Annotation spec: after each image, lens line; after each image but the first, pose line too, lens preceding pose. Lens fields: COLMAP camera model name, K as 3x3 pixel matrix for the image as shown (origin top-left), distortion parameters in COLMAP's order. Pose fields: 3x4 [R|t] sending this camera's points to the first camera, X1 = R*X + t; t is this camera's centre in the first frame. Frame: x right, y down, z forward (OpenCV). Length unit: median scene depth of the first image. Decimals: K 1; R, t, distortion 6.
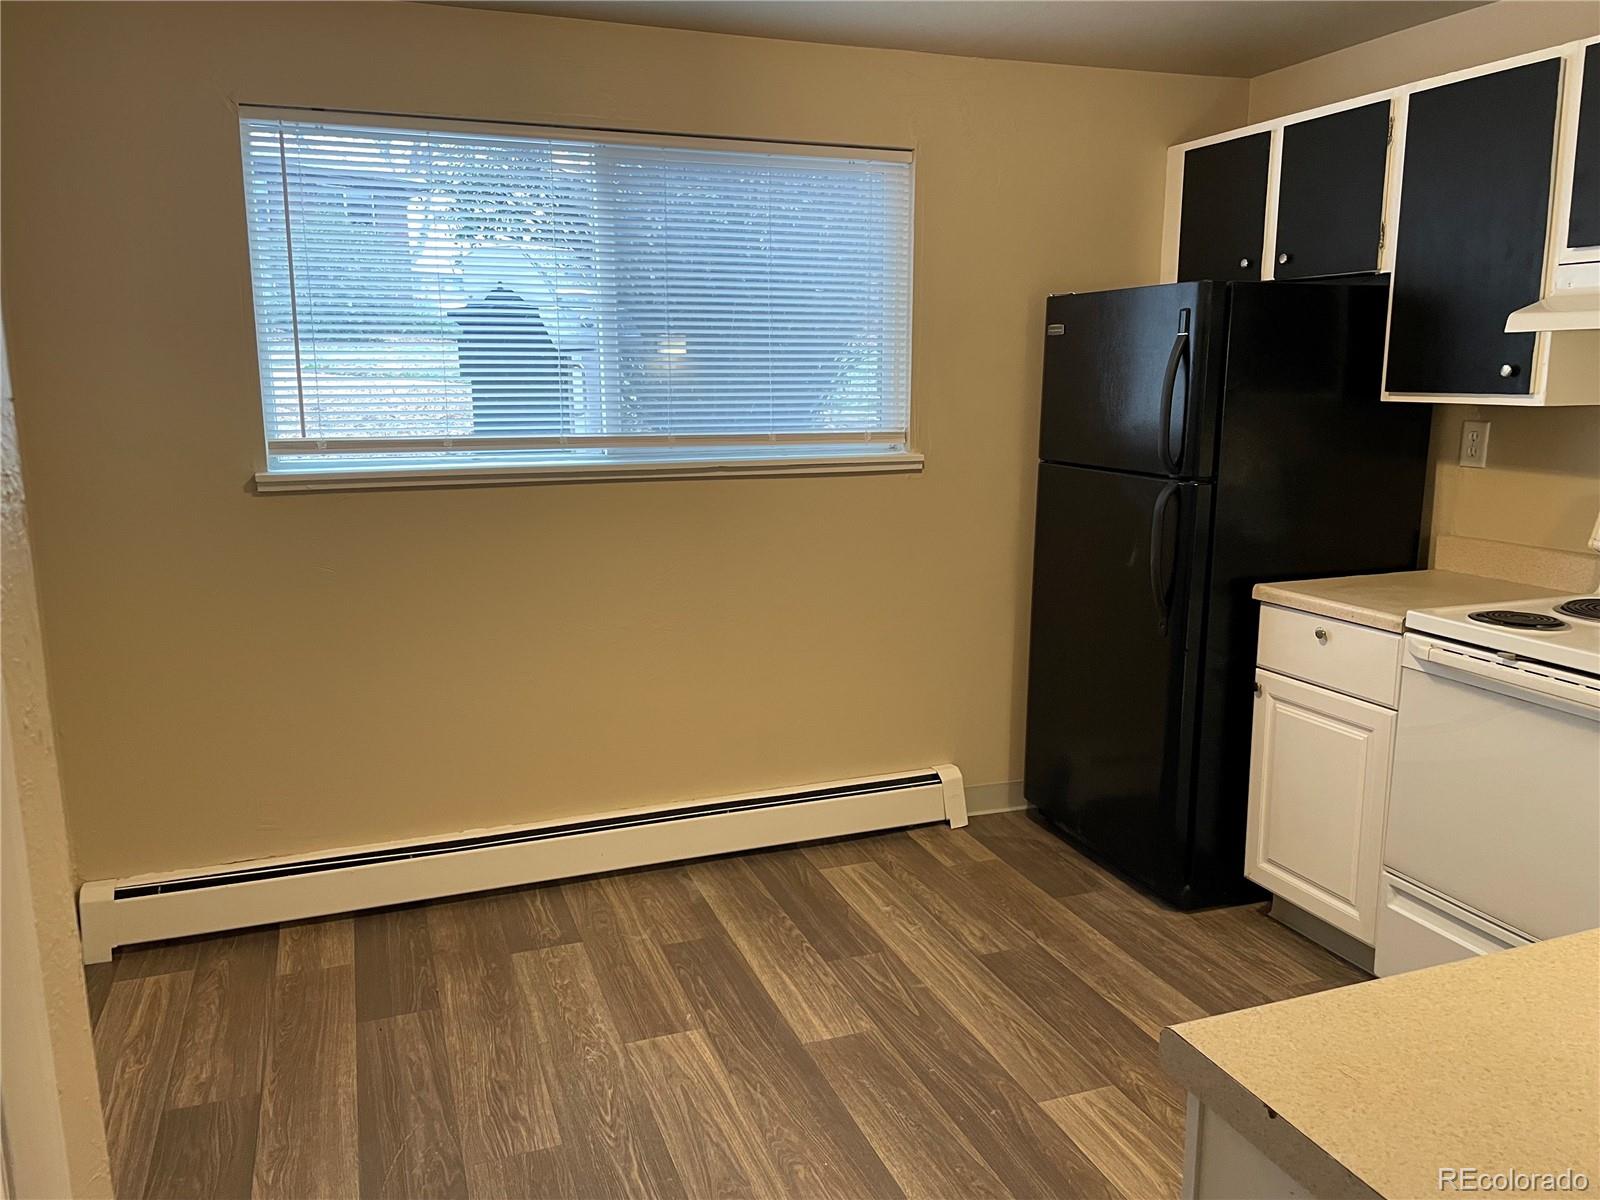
lens RADIAL K [[1209.2, 0, 796.0], [0, 1209.2, 597.3], [0, 0, 1]] dist [0.083705, -0.100591]
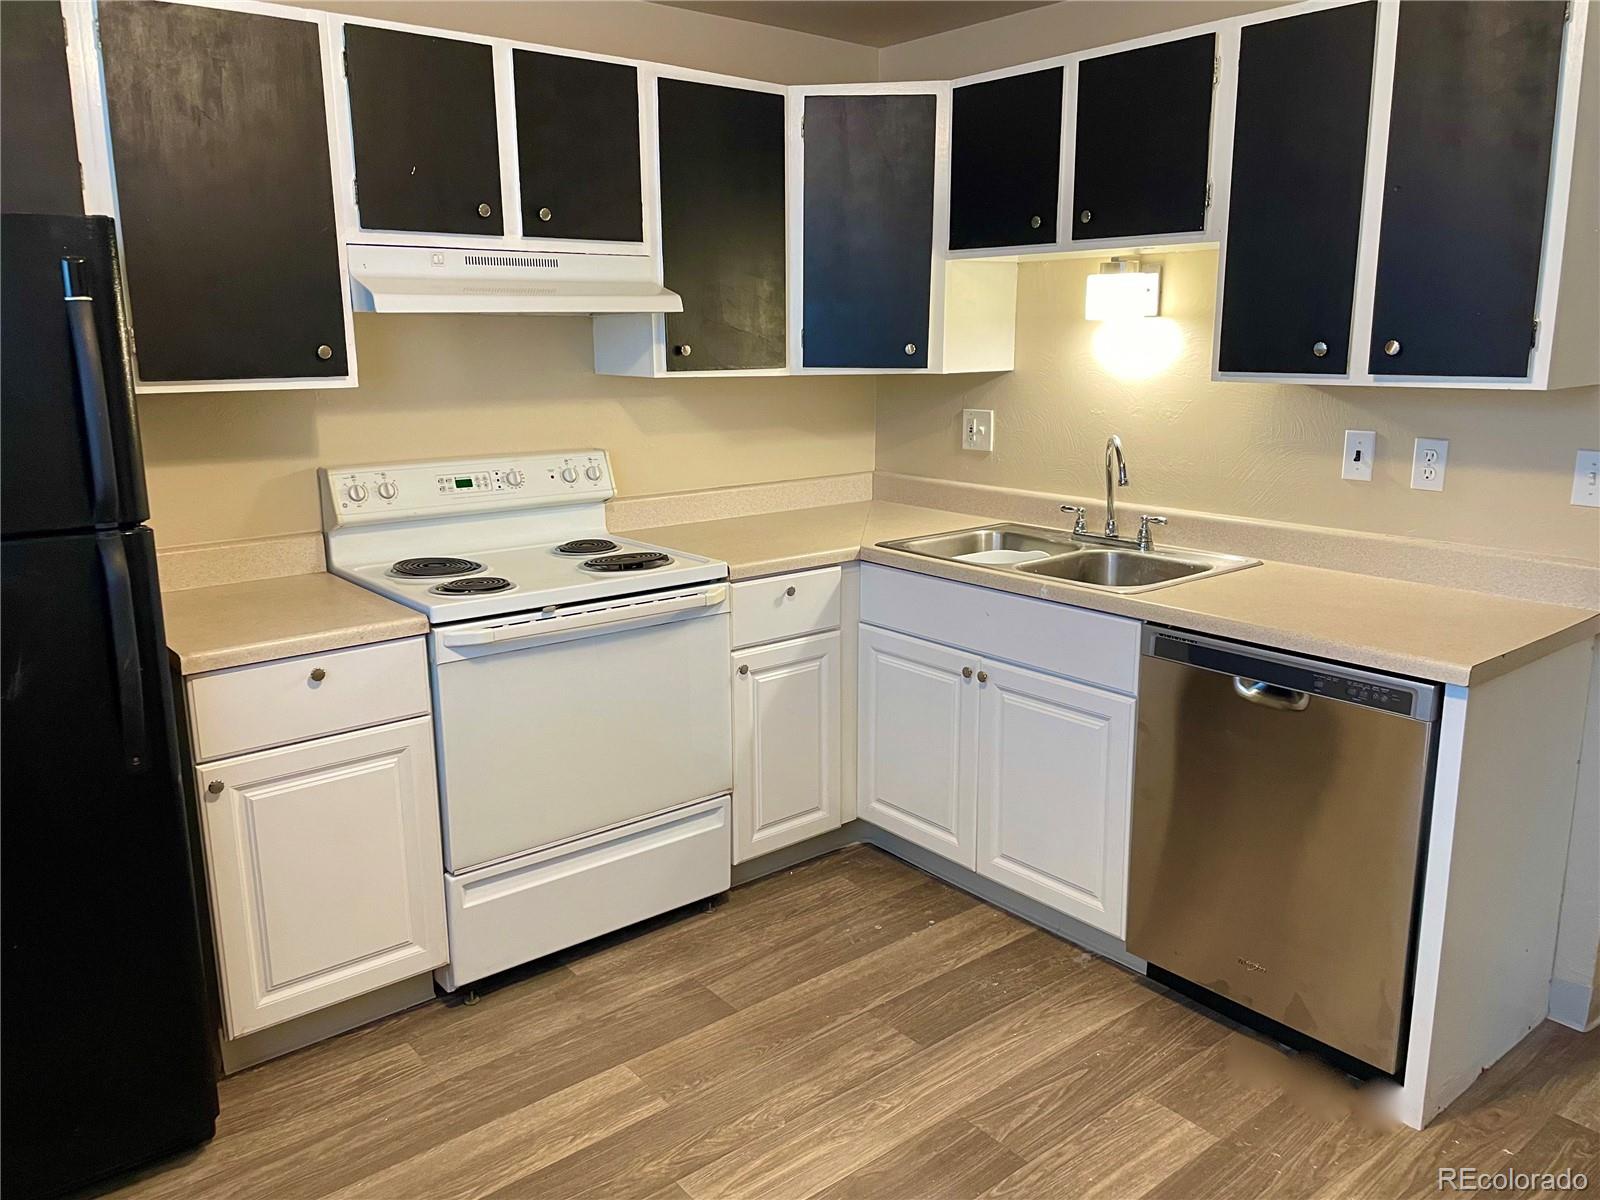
lens RADIAL K [[1209.2, 0, 804.4], [0, 1209.2, 584.4], [0, 0, 1]] dist [0.083705, -0.100591]
pose [[-0.327150, -0.191442, 0.925377, -0.396482], [0.181867, 0.948201, 0.260459, -0.169941], [-0.927307, 0.253504, -0.275387, 0.848398]]
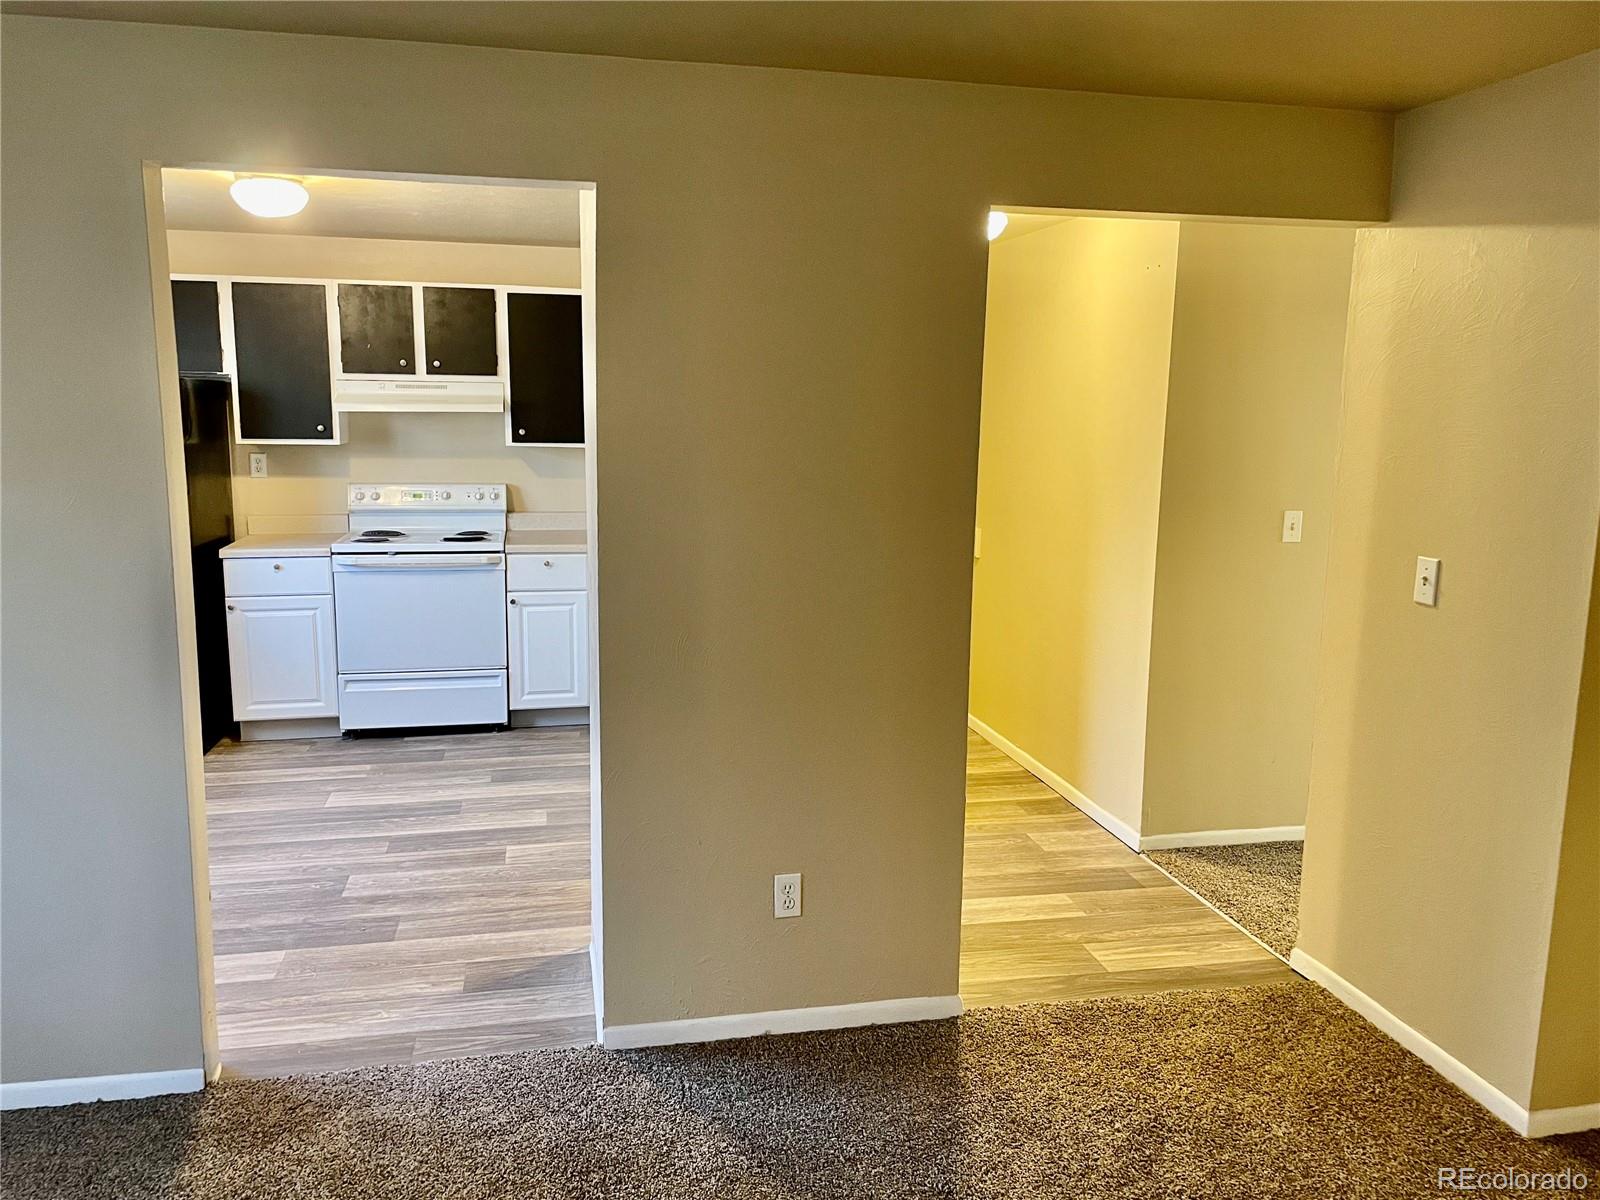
lens RADIAL K [[1209.2, 0, 790.5], [0, 1209.2, 596.3], [0, 0, 1]] dist [0.083705, -0.100591]
pose [[0.151052, -0.149110, 0.977215, -1.214806], [0.173013, 0.977287, 0.122378, -0.018427], [-0.973268, 0.150585, 0.173419, -0.084412]]
